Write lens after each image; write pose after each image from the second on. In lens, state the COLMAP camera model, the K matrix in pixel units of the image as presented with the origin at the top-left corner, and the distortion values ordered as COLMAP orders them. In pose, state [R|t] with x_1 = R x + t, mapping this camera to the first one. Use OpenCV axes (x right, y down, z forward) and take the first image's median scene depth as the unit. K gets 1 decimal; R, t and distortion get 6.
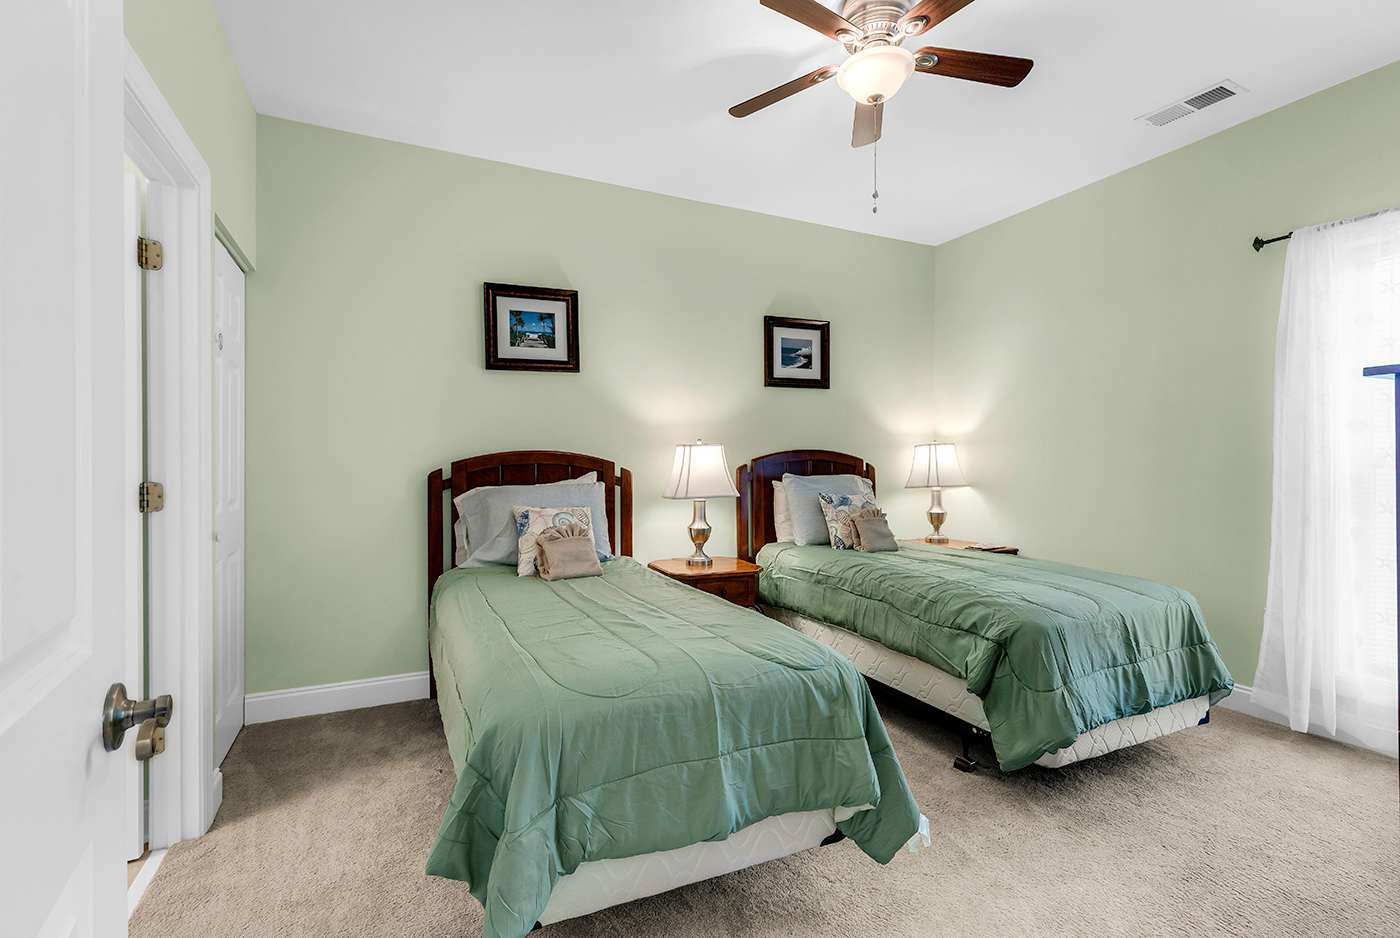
lens RADIAL K [[638.5, 0, 689.4], [0, 638.5, 469.8], [0, 0, 1]] dist [0.007740, -0.002089]
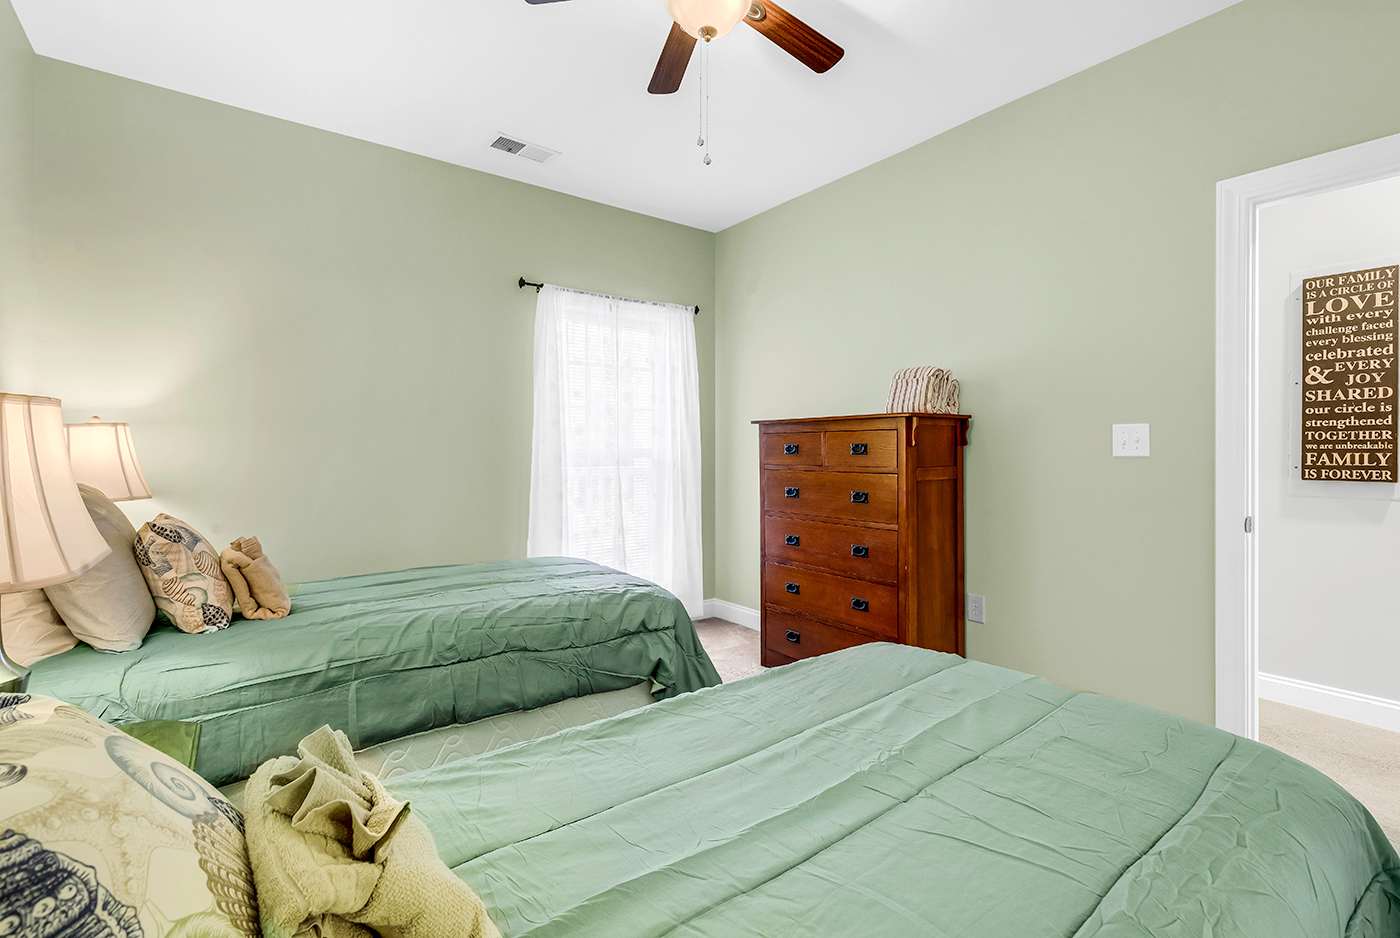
lens RADIAL K [[638.5, 0, 699.4], [0, 638.5, 460.1], [0, 0, 1]] dist [0.007740, -0.002089]
pose [[-0.214782, -0.009310, 0.976618, -0.395884], [0.014264, 0.999818, 0.012668, -0.010878], [-0.976558, 0.016651, -0.214610, 0.862191]]
